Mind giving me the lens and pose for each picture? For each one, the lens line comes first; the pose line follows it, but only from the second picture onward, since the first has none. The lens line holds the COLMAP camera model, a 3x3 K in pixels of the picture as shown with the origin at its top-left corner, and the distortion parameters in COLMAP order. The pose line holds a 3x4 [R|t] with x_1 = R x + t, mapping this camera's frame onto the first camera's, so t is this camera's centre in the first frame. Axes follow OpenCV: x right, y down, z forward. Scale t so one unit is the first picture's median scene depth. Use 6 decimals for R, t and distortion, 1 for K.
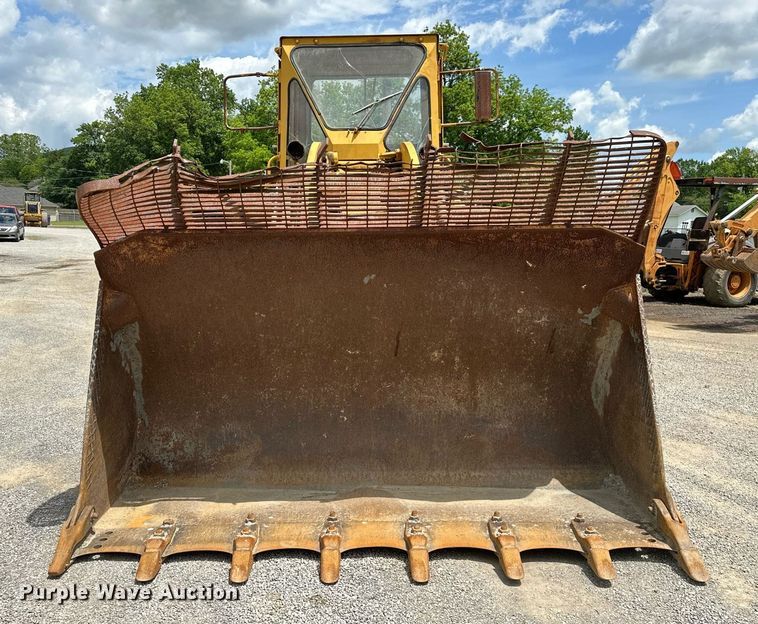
lens RADIAL K [[715.3, 0, 379.0], [0, 715.3, 312.0], [0, 0, 1]] dist [0.030140, -0.020548]
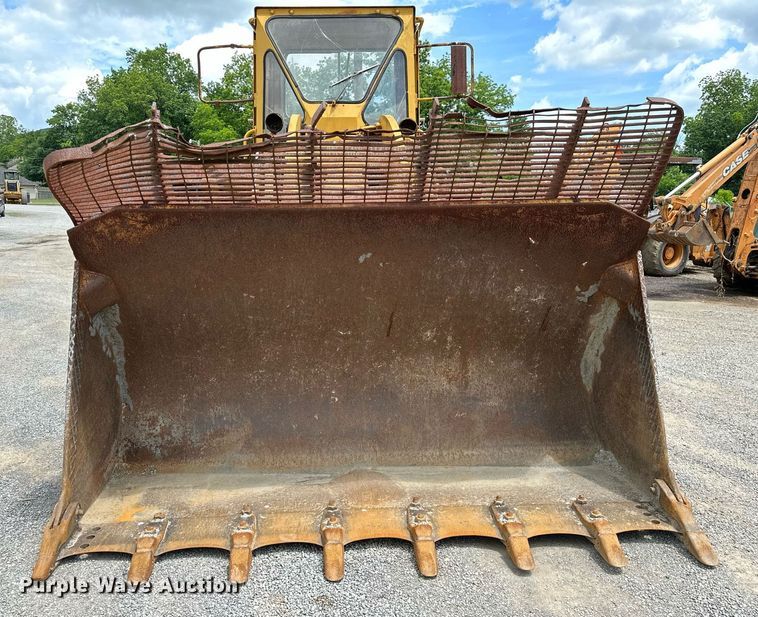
lens RADIAL K [[642.4, 0, 373.1], [0, 642.4, 332.1], [0, 0, 1]] dist [0.009597, -0.009537]
pose [[0.998503, -0.011533, 0.053458, -0.048078], [0.007269, 0.996826, 0.079274, -0.014442], [-0.054203, -0.078767, 0.995418, 0.140200]]
